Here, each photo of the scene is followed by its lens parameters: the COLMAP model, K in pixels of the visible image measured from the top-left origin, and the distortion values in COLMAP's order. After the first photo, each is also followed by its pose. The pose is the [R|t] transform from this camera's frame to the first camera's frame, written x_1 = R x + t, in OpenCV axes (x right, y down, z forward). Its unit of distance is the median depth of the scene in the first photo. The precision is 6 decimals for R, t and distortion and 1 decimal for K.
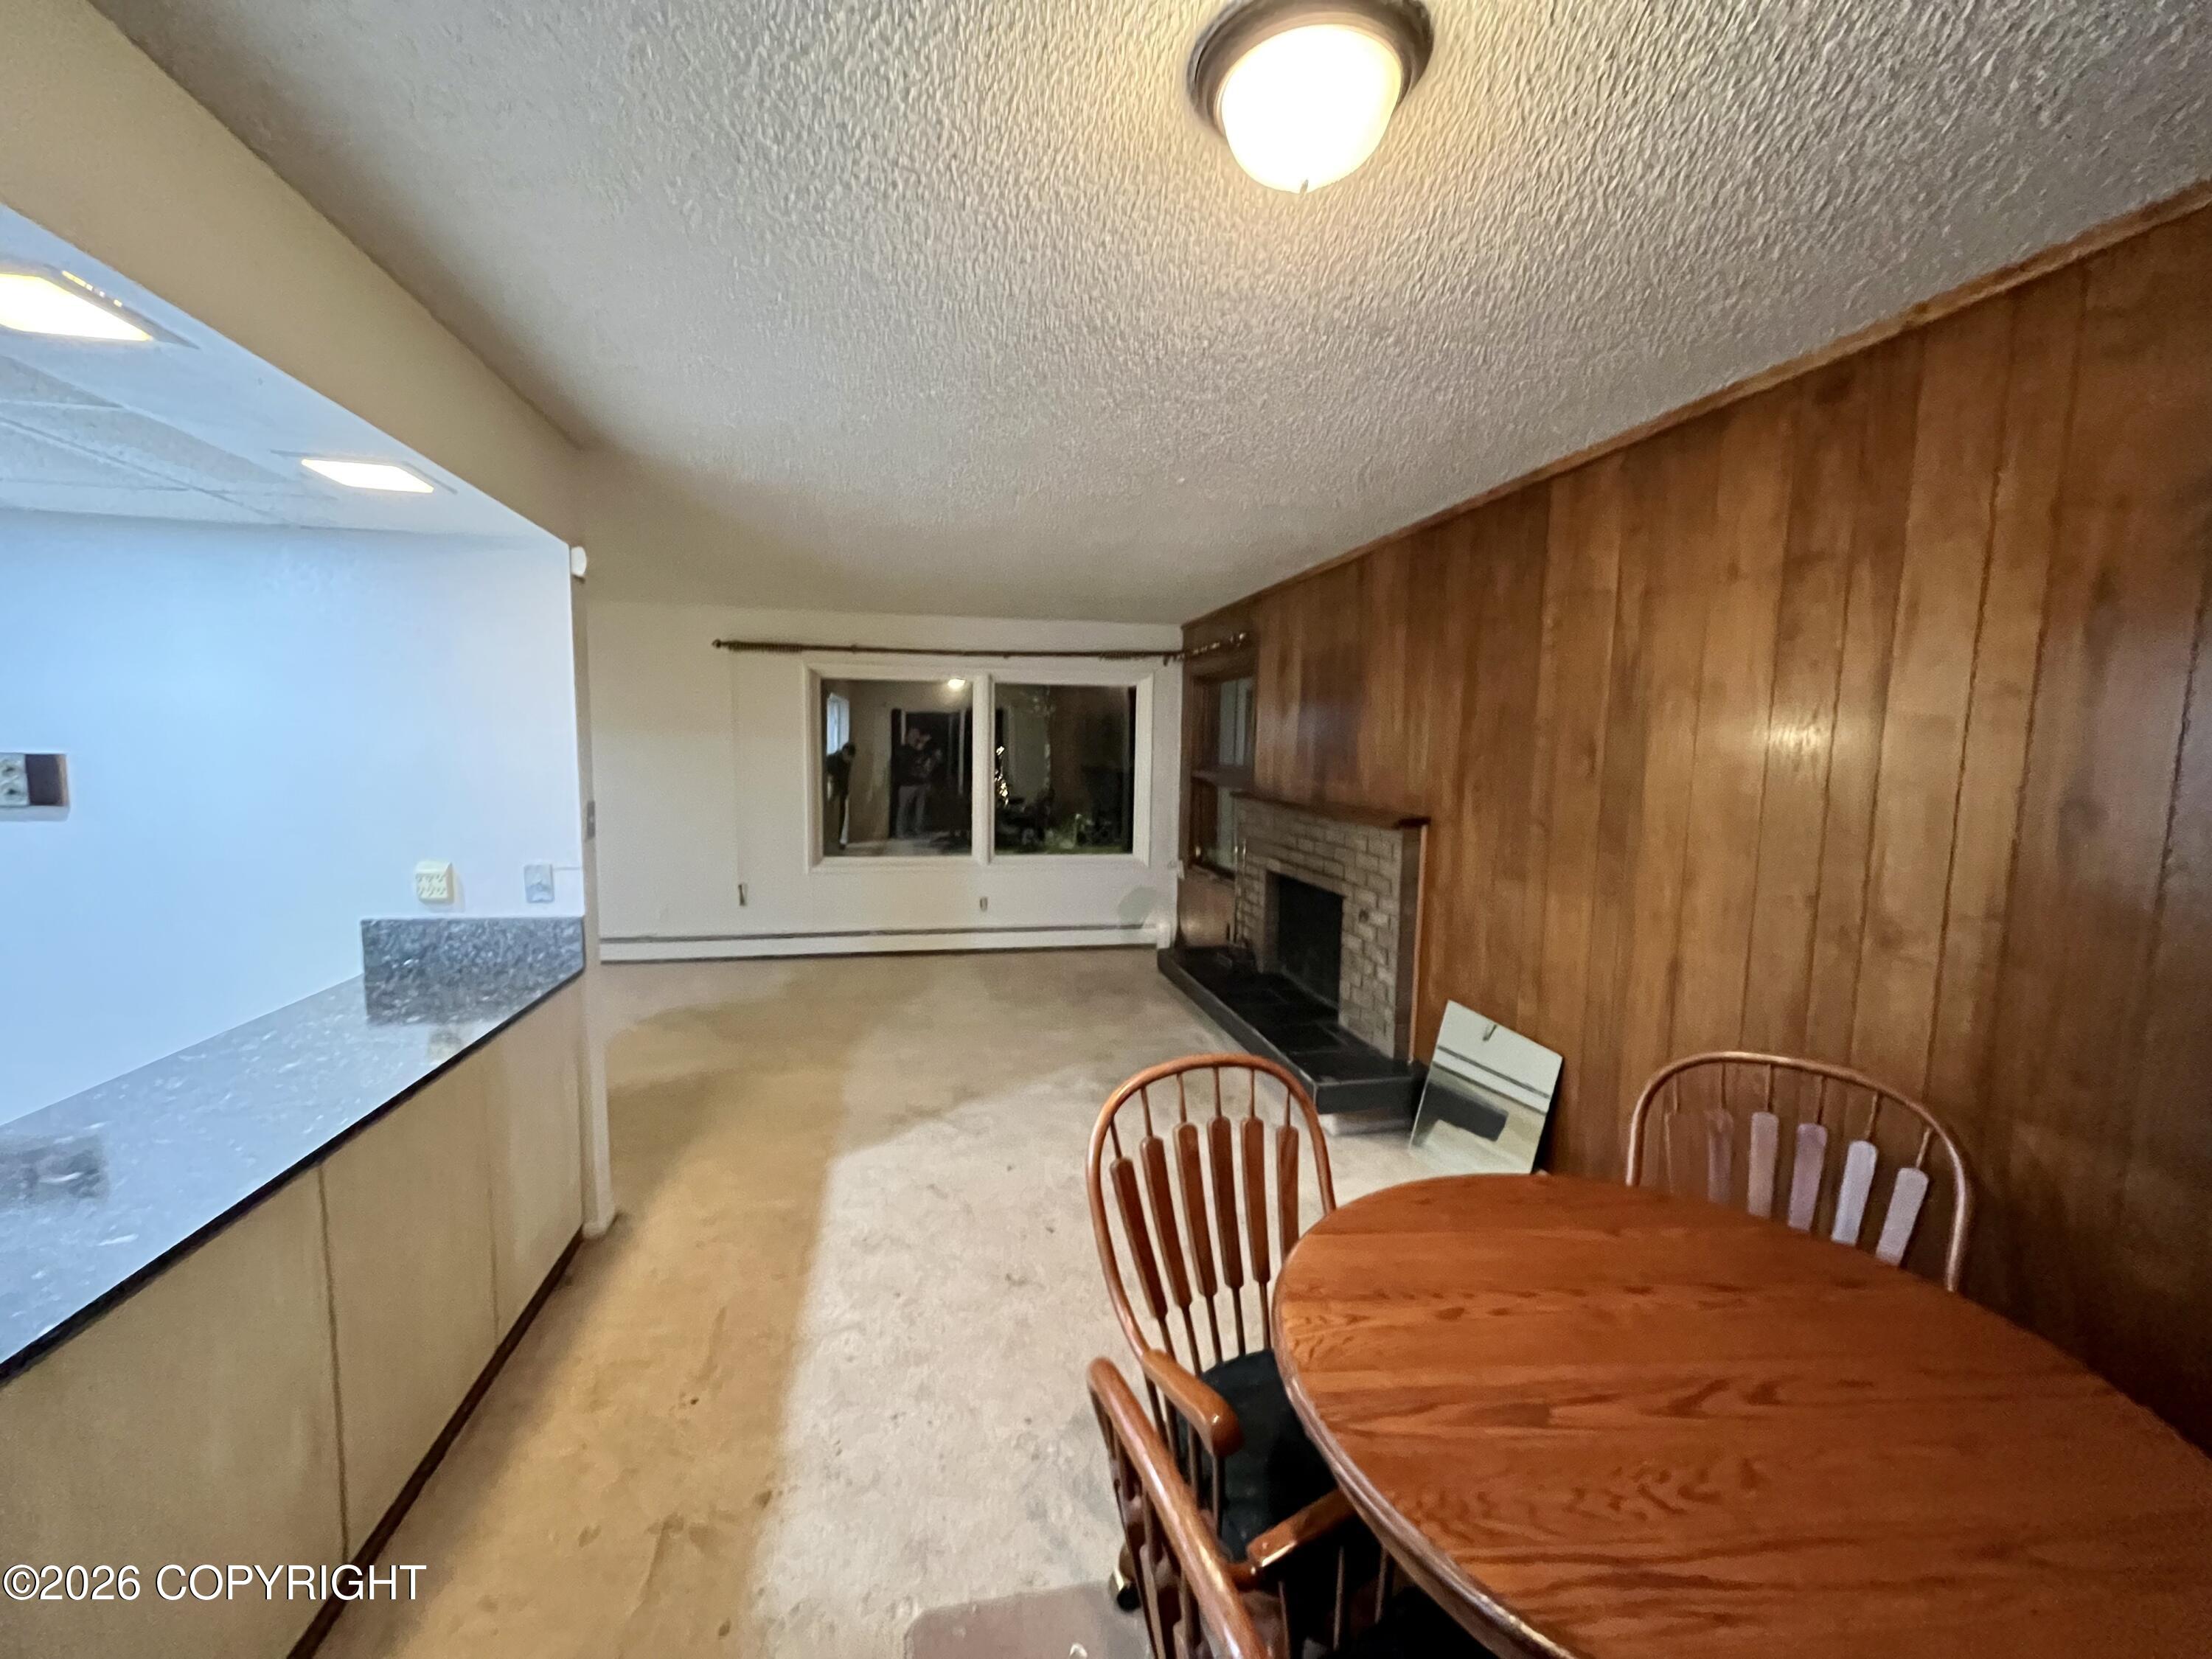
lens RADIAL K [[888.2, 0, 1094.9], [0, 888.2, 841.3], [0, 0, 1]] dist [-0.001898, -0.000444]
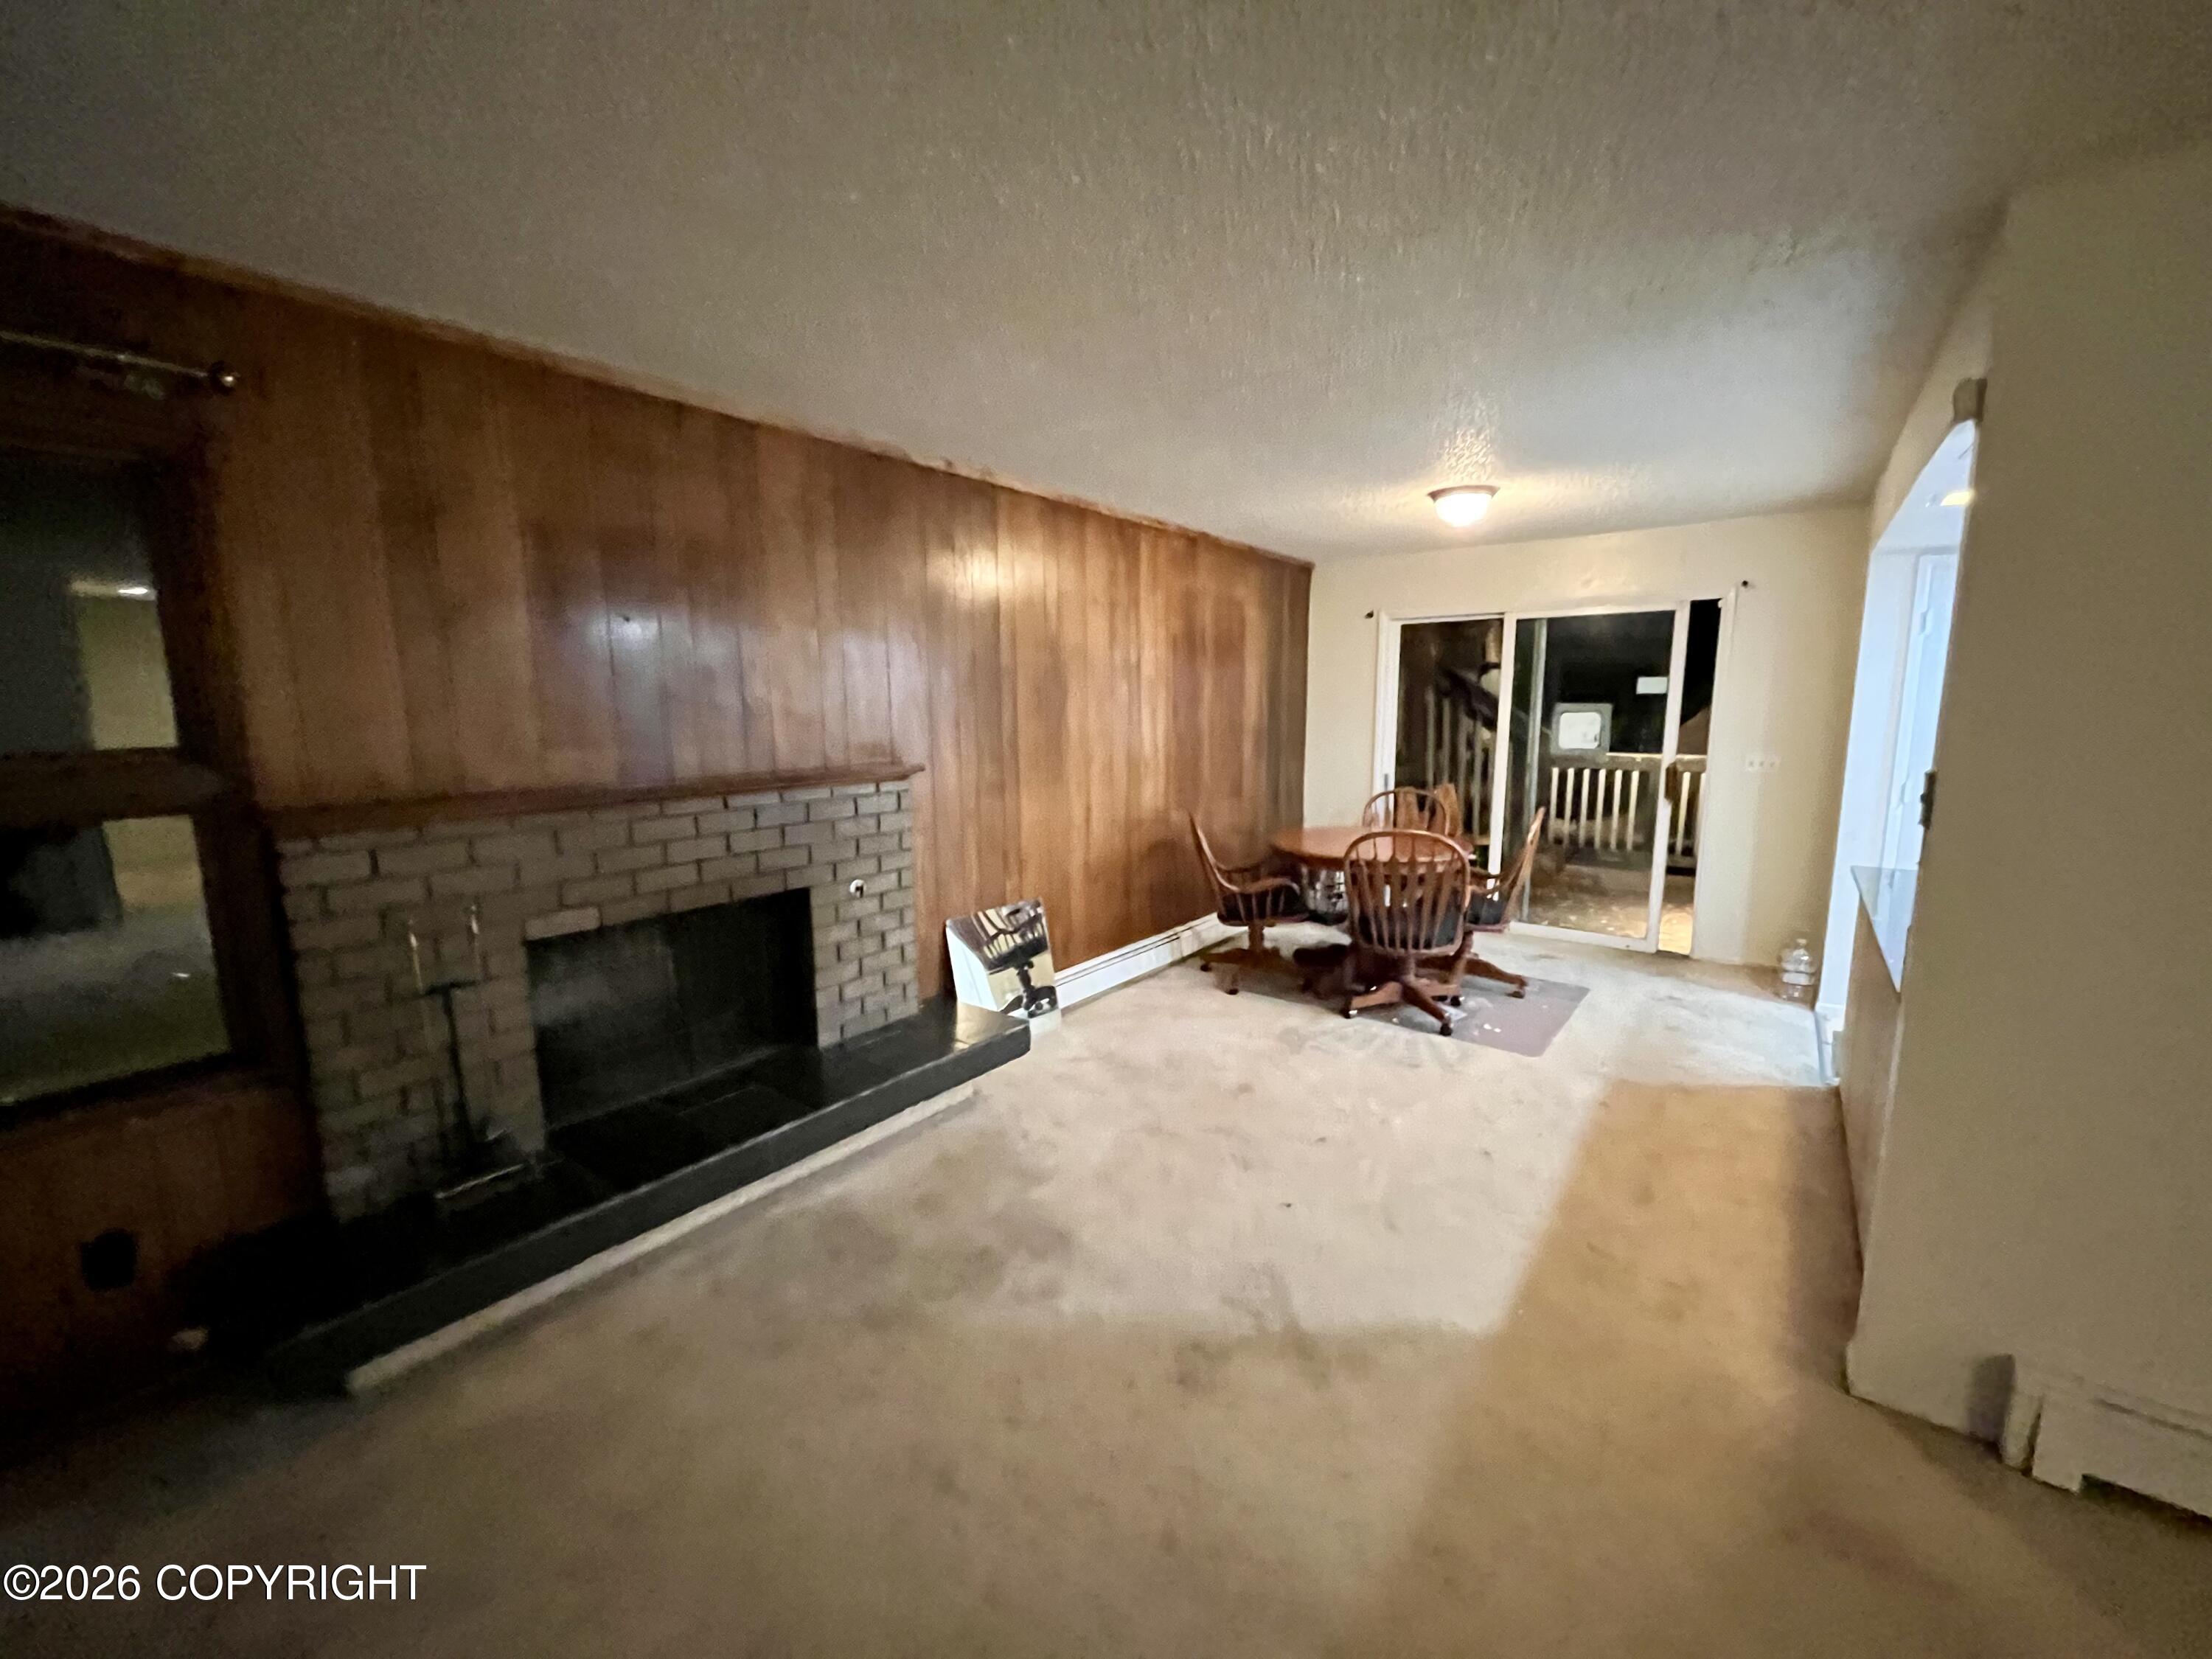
lens RADIAL K [[888.2, 0, 1100.0], [0, 888.2, 818.3], [0, 0, 1]] dist [-0.001898, -0.000444]
pose [[-0.652242, -0.120354, 0.748395, -0.748246], [0.071876, 0.973046, 0.219124, -0.243110], [-0.754595, 0.196713, -0.626011, 2.115883]]
